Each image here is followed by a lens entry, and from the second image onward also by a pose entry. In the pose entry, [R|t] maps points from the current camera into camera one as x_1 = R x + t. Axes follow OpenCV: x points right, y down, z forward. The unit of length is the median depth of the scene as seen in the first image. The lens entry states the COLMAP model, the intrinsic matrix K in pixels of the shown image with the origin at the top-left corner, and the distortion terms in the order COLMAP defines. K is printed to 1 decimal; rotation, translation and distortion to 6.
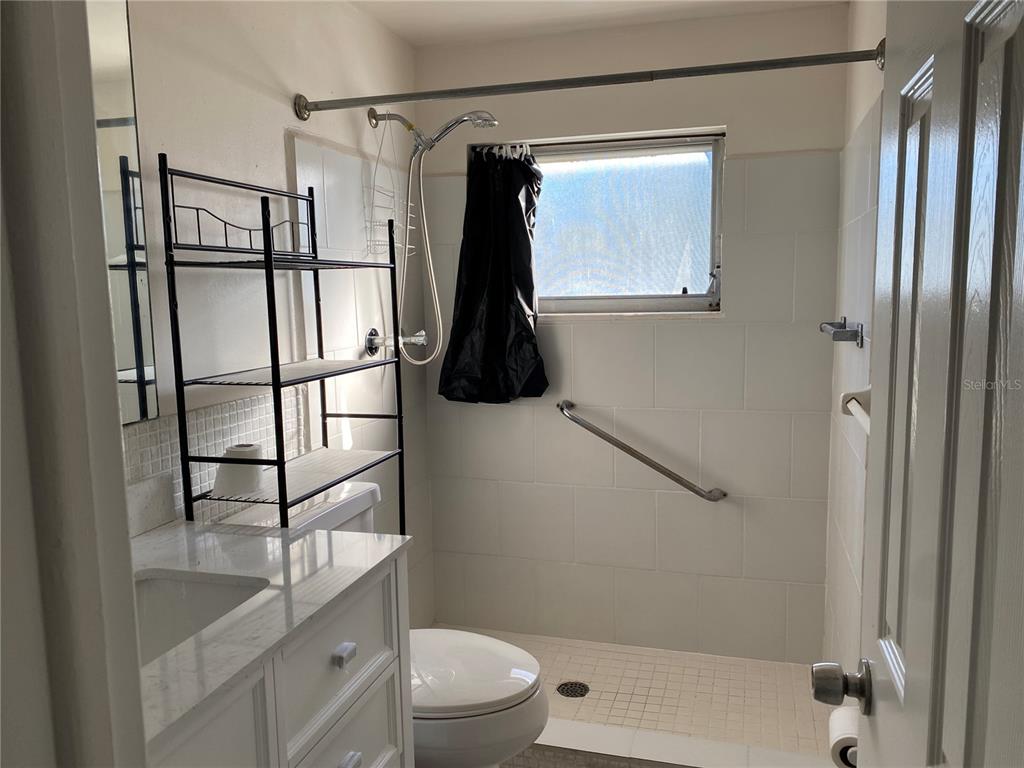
lens RADIAL K [[770.8, 0, 512.4], [0, 770.8, 403.4], [0, 0, 1]] dist [0.048032, -0.069670]
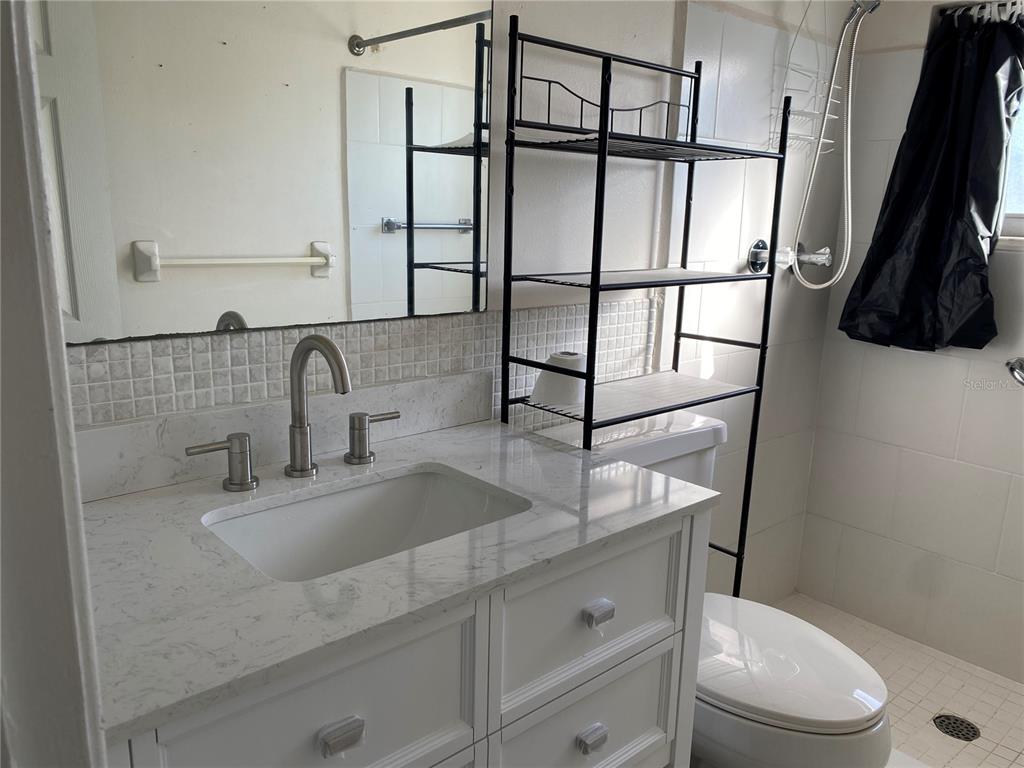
lens RADIAL K [[770.8, 0, 512.4], [0, 770.8, 403.4], [0, 0, 1]] dist [0.048032, -0.069670]
pose [[0.845711, 0.168508, -0.506339, 0.057331], [-0.120692, 0.984648, 0.126102, 0.004968], [0.519815, -0.045535, 0.853065, 0.160486]]
